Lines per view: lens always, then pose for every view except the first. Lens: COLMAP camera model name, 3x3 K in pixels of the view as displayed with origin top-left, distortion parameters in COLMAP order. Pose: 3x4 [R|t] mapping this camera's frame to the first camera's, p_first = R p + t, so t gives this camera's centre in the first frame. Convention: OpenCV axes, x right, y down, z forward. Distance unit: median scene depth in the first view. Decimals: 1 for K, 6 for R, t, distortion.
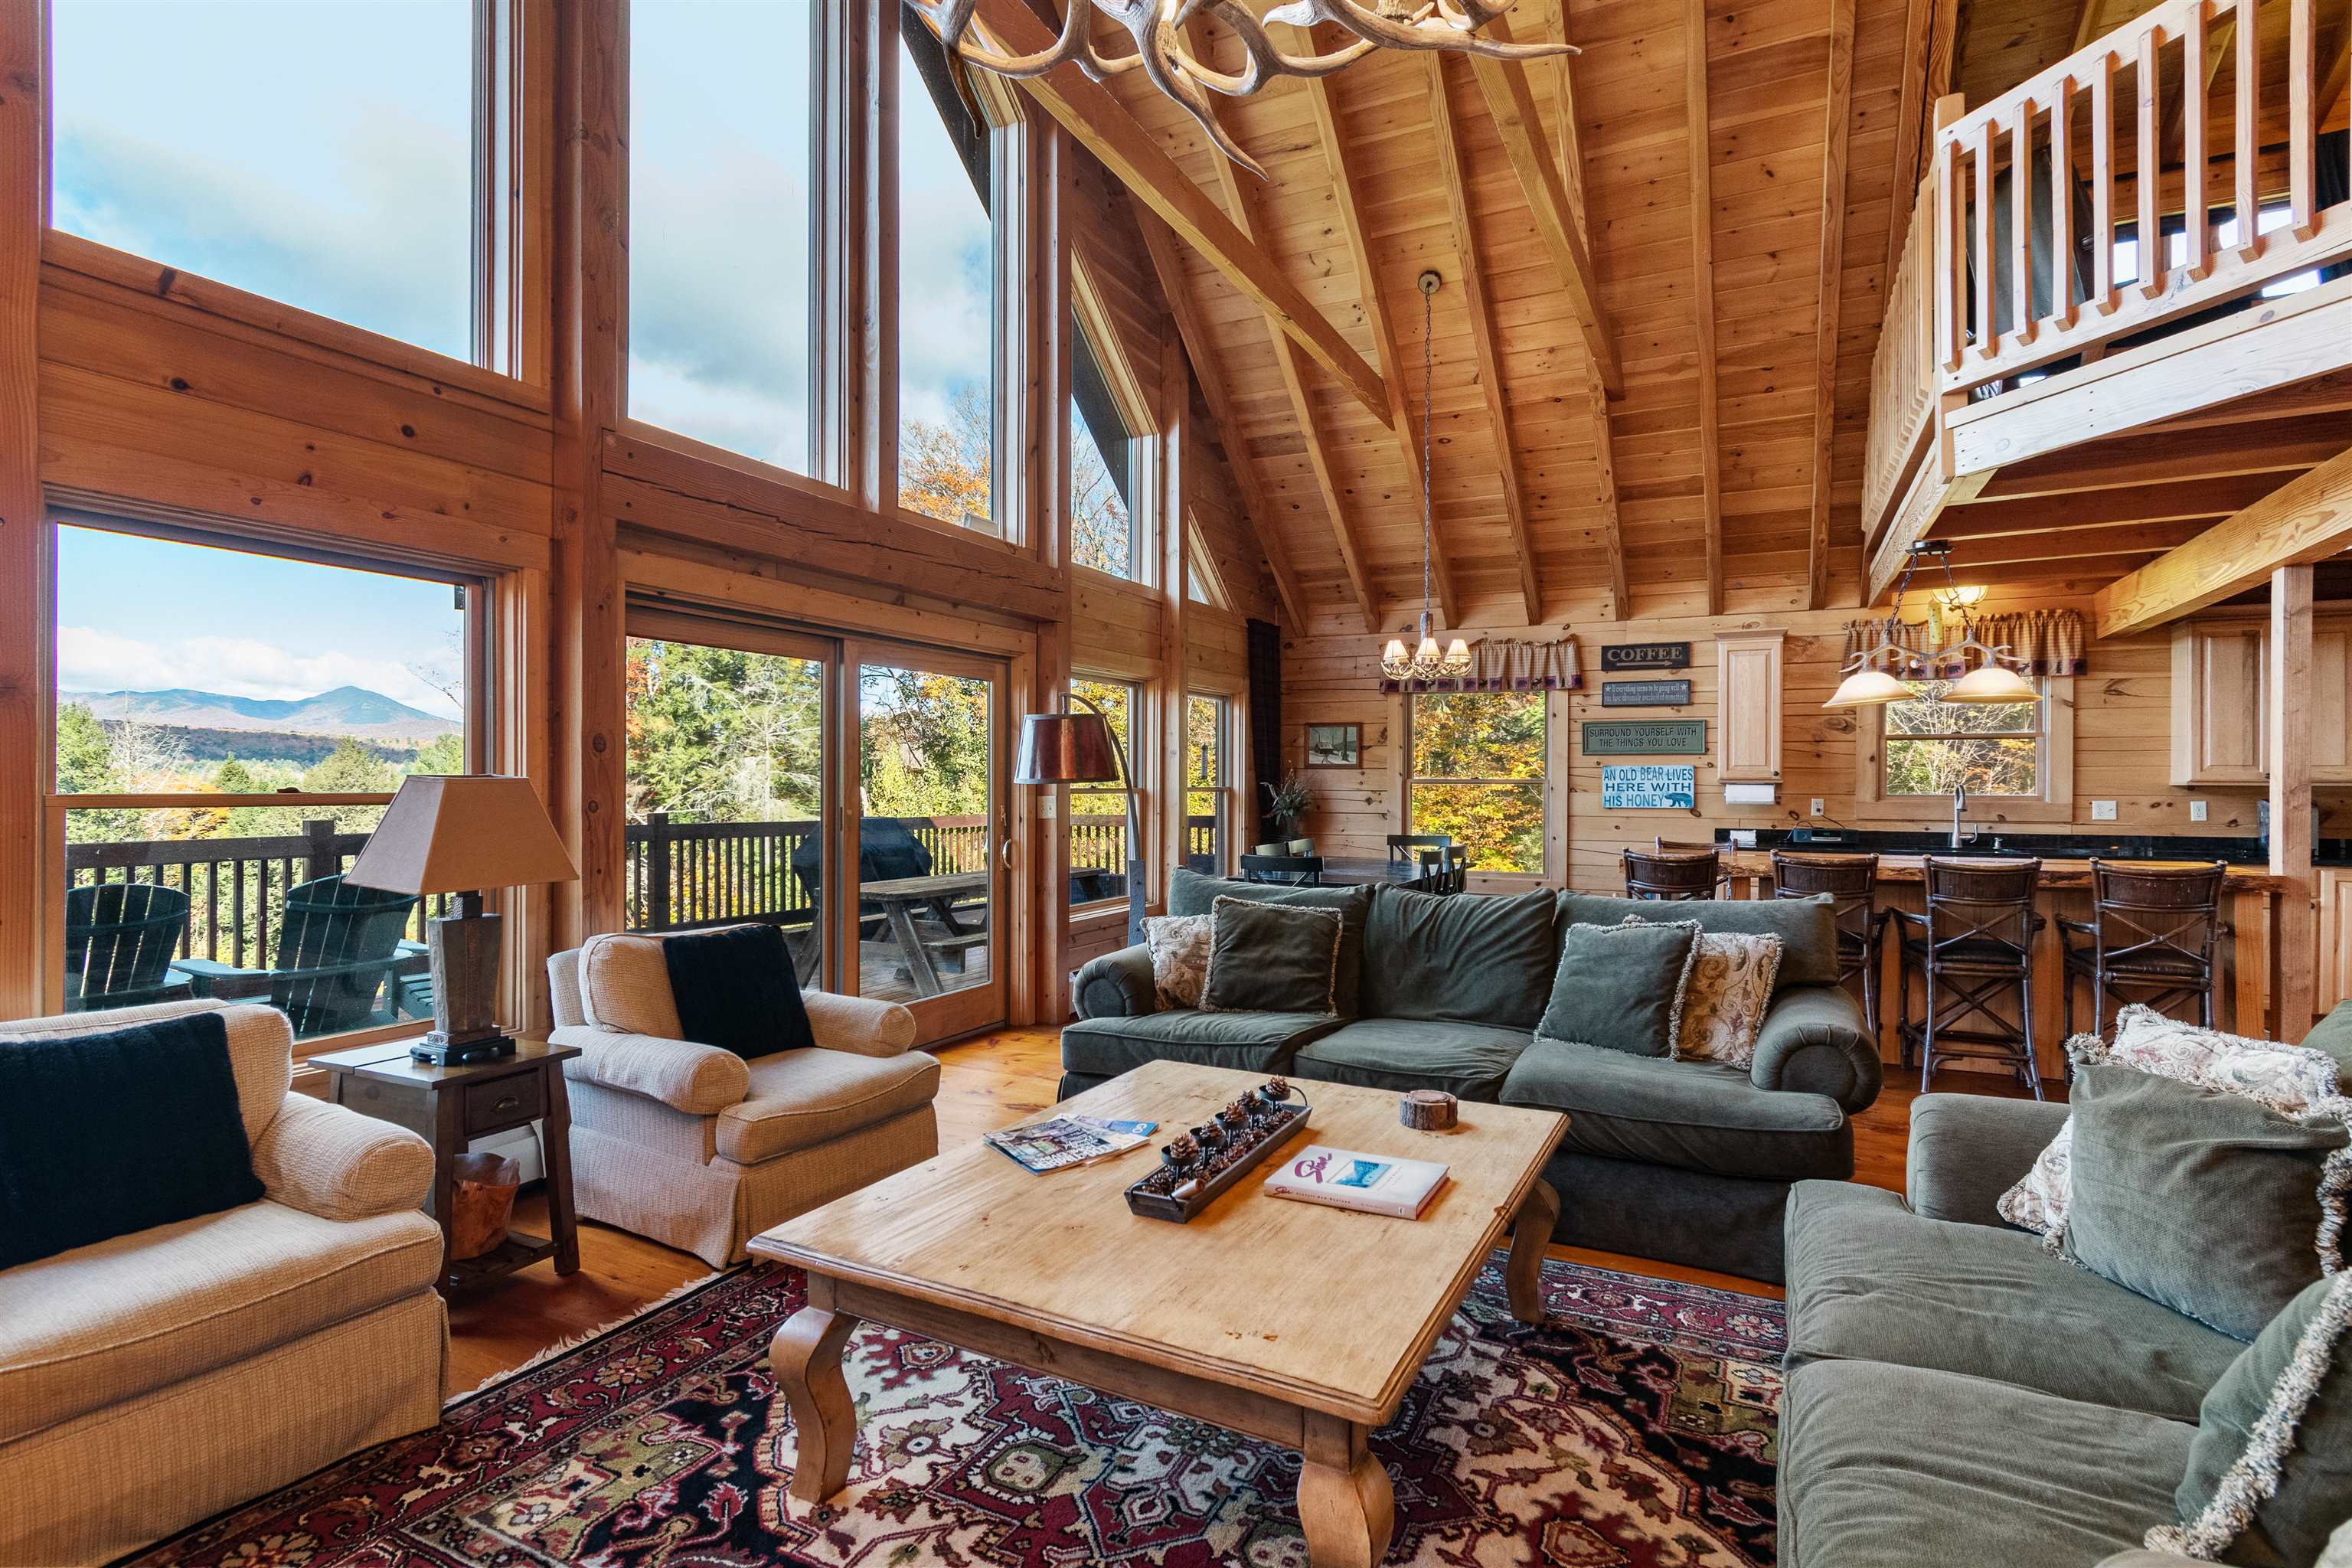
lens RADIAL K [[1148.3, 0, 1182.6], [0, 1148.3, 785.7], [0, 0, 1]] dist [0.003943, -0.006310]
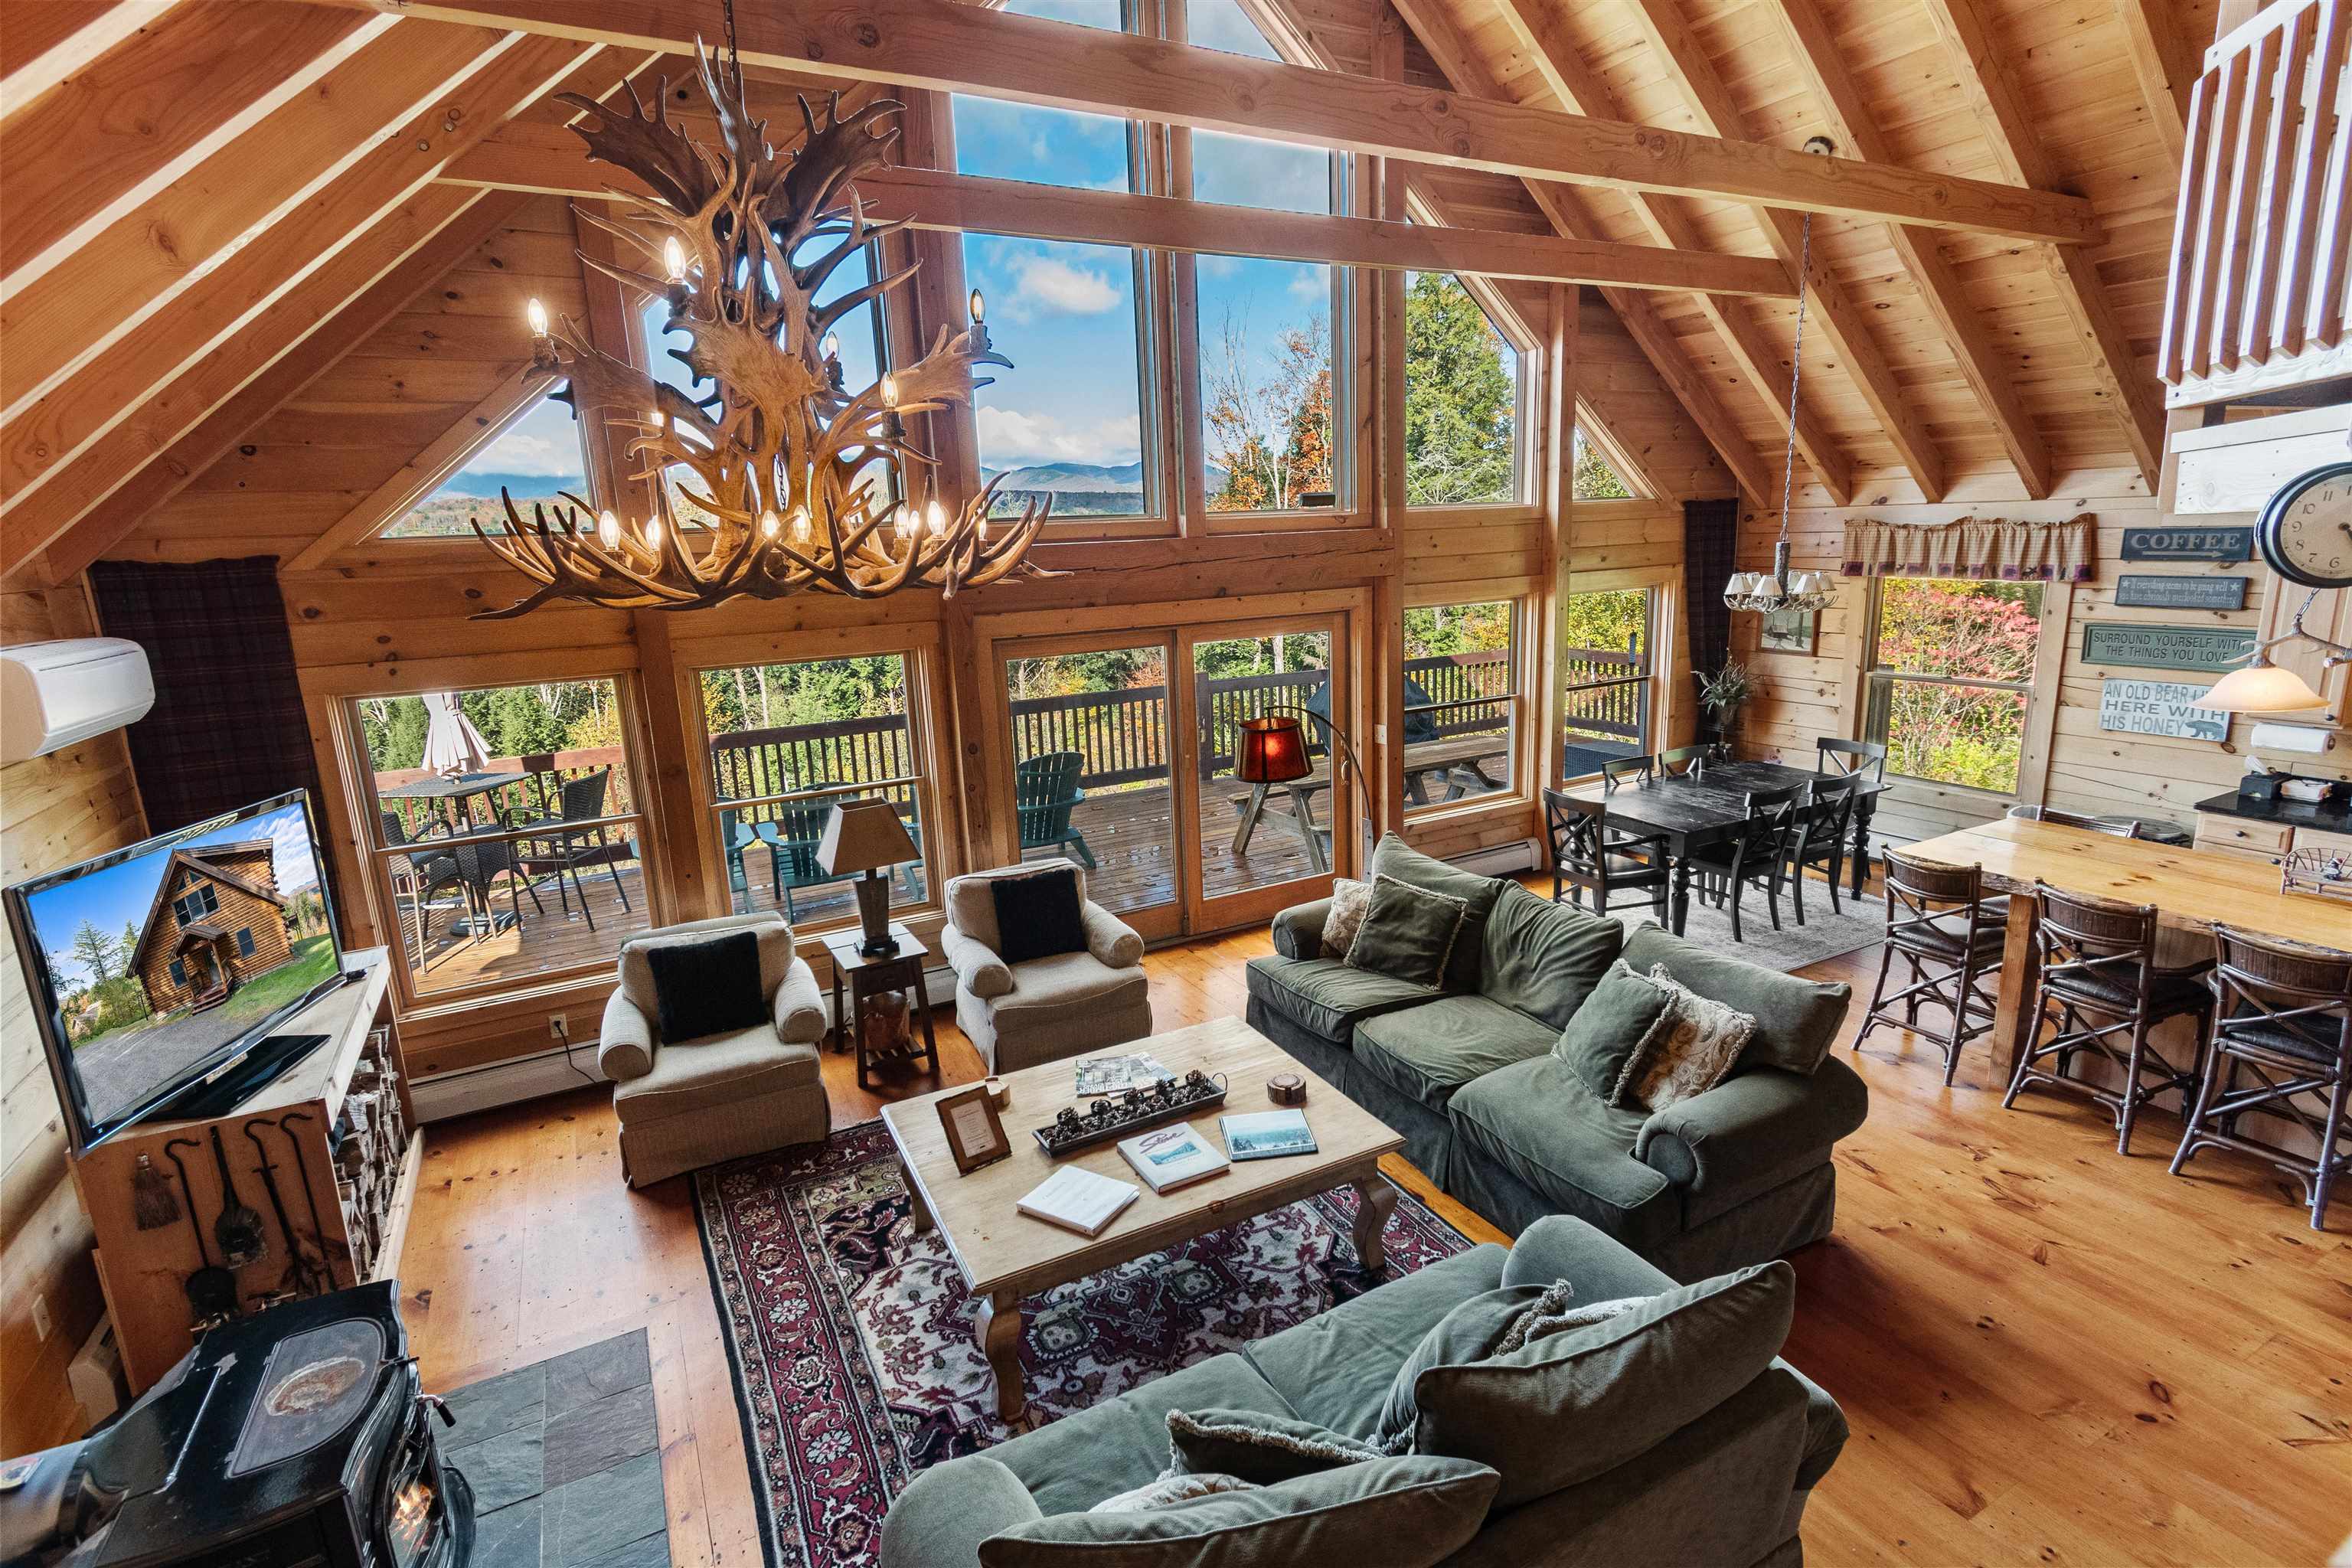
lens RADIAL K [[1133.8, 0, 1176.0], [0, 1133.8, 784.0], [0, 0, 1]] dist [0.001512, -0.001949]
pose [[0.811403, 0.090006, -0.577516, 0.337439], [0.045962, 0.975187, 0.216560, -0.167895], [0.582678, -0.202261, 0.787132, -0.048221]]
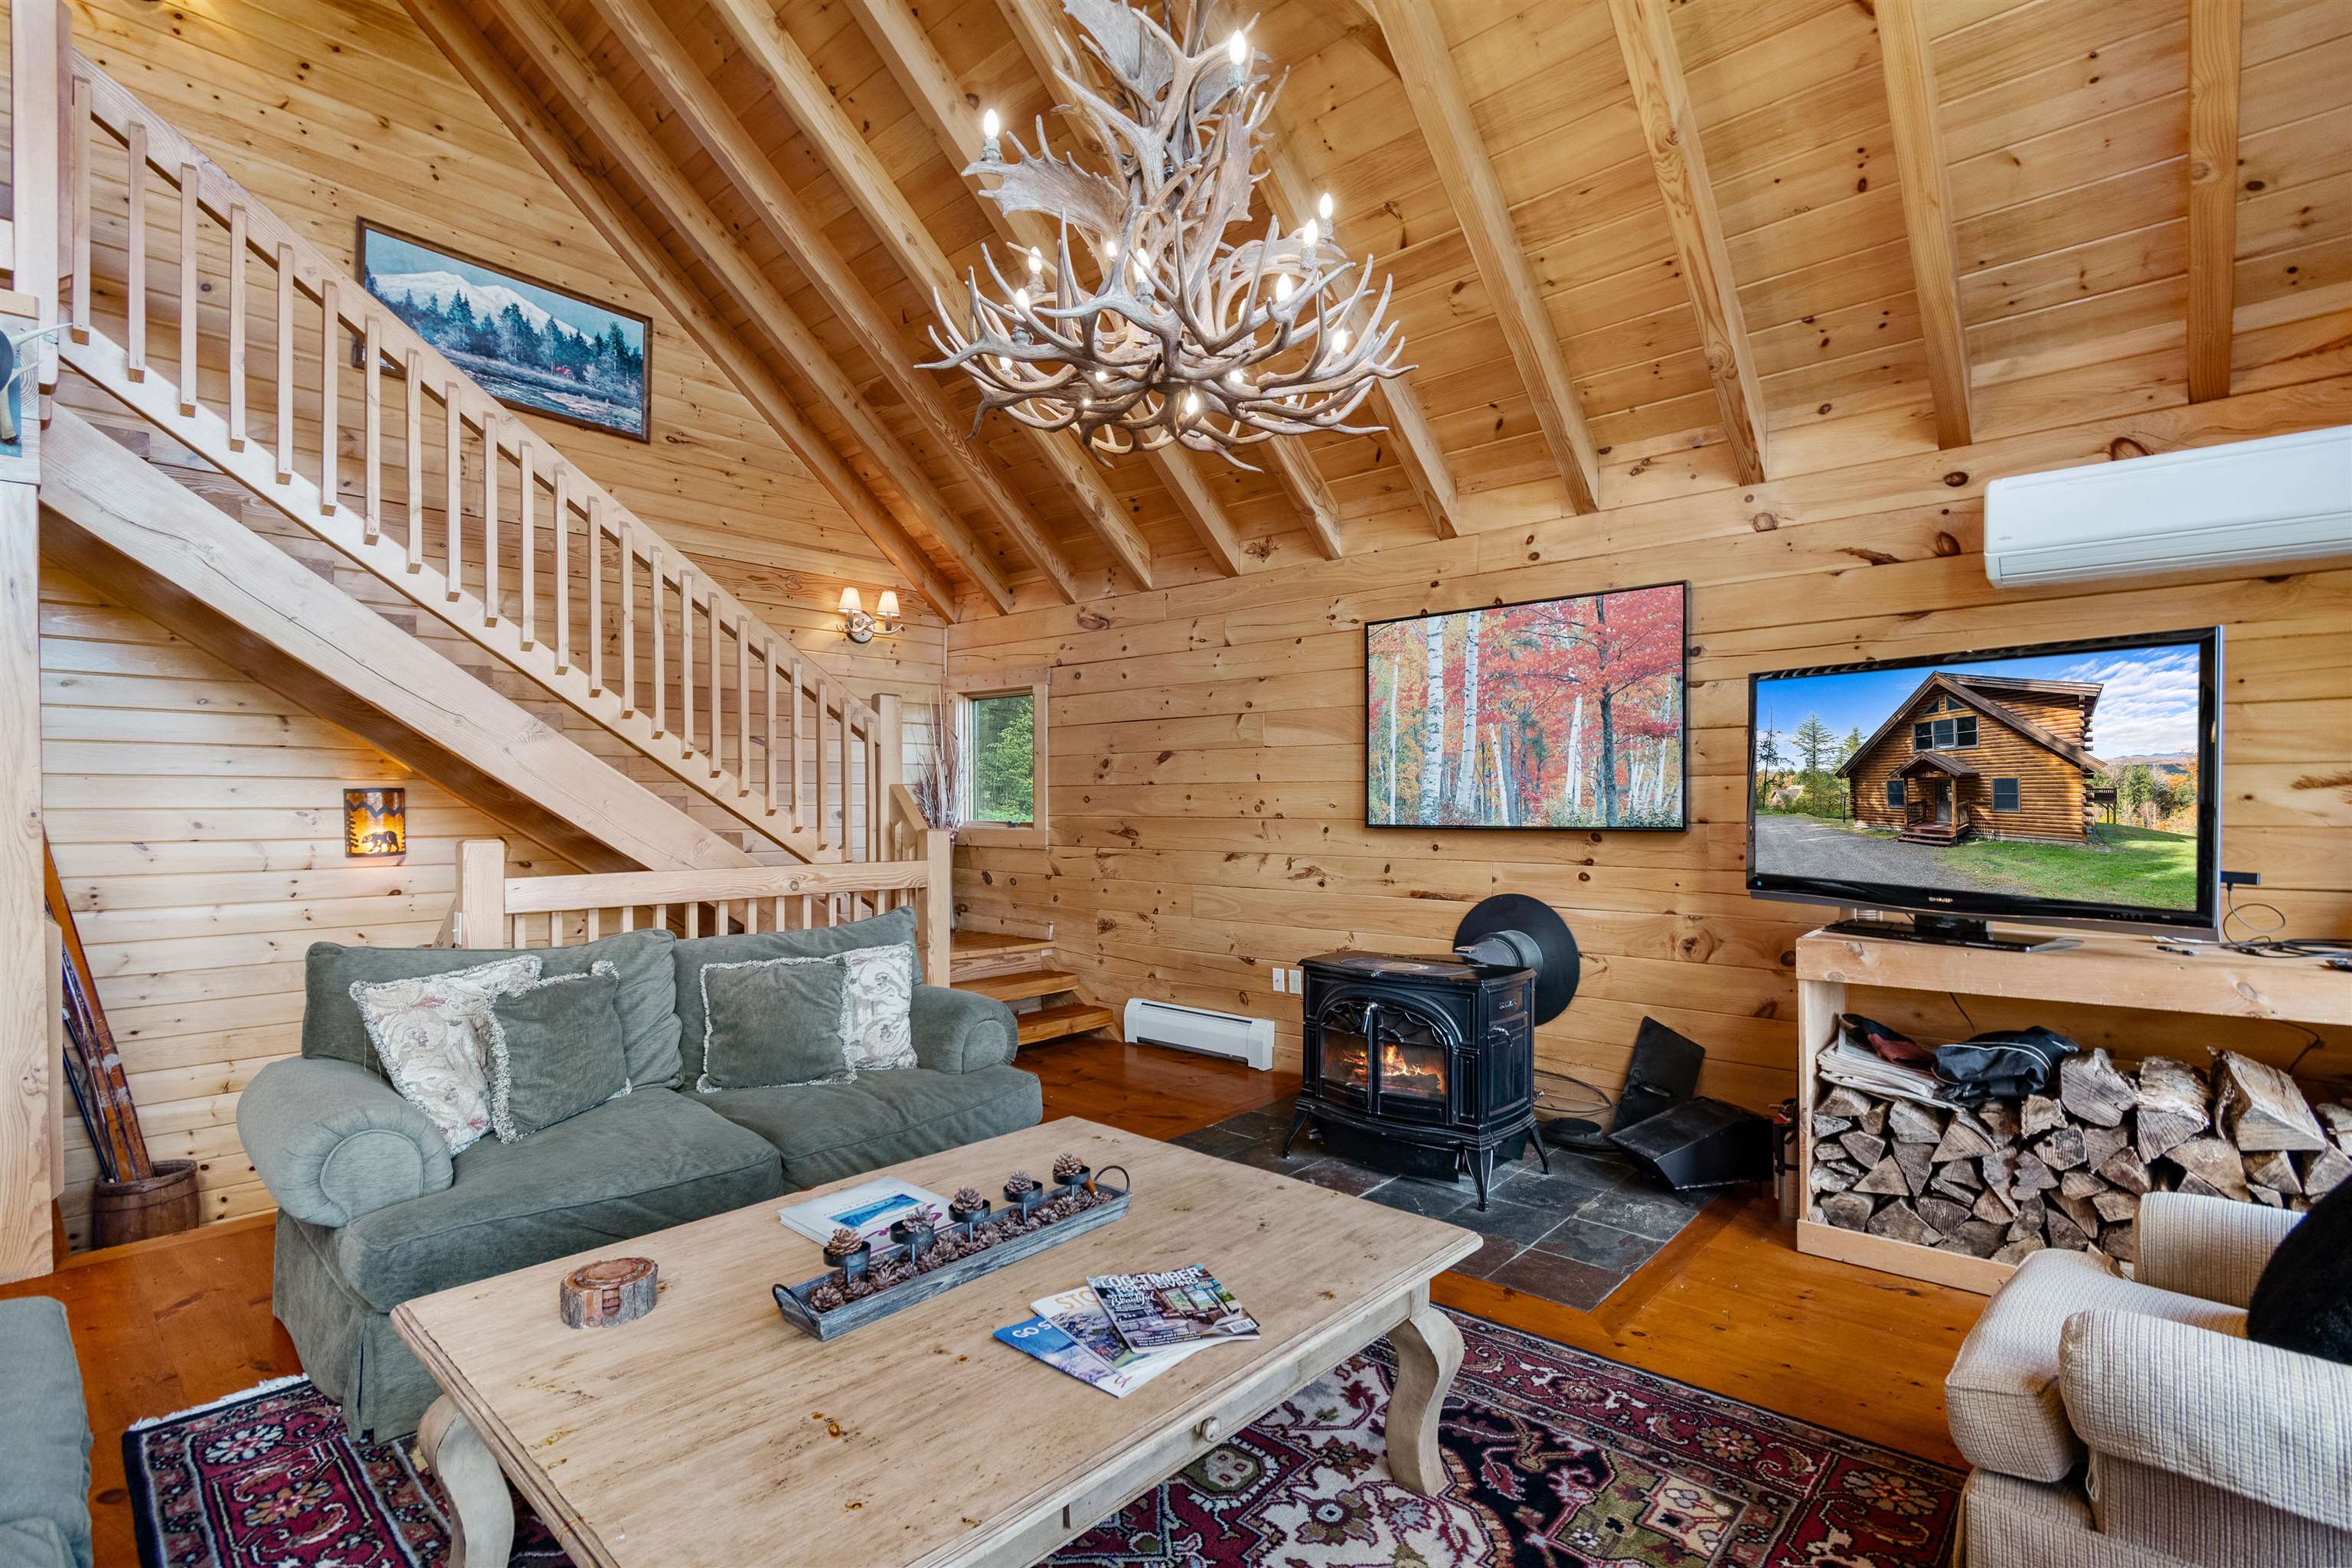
lens RADIAL K [[1097.8, 0, 1171.5], [0, 1097.8, 797.6], [0, 0, 1]] dist [0.002346, -0.000100]
pose [[-0.963789, -0.000962, 0.266663, -0.108068], [0.000740, 0.999980, 0.006280, -0.005291], [-0.266664, 0.006250, -0.963769, 0.597671]]
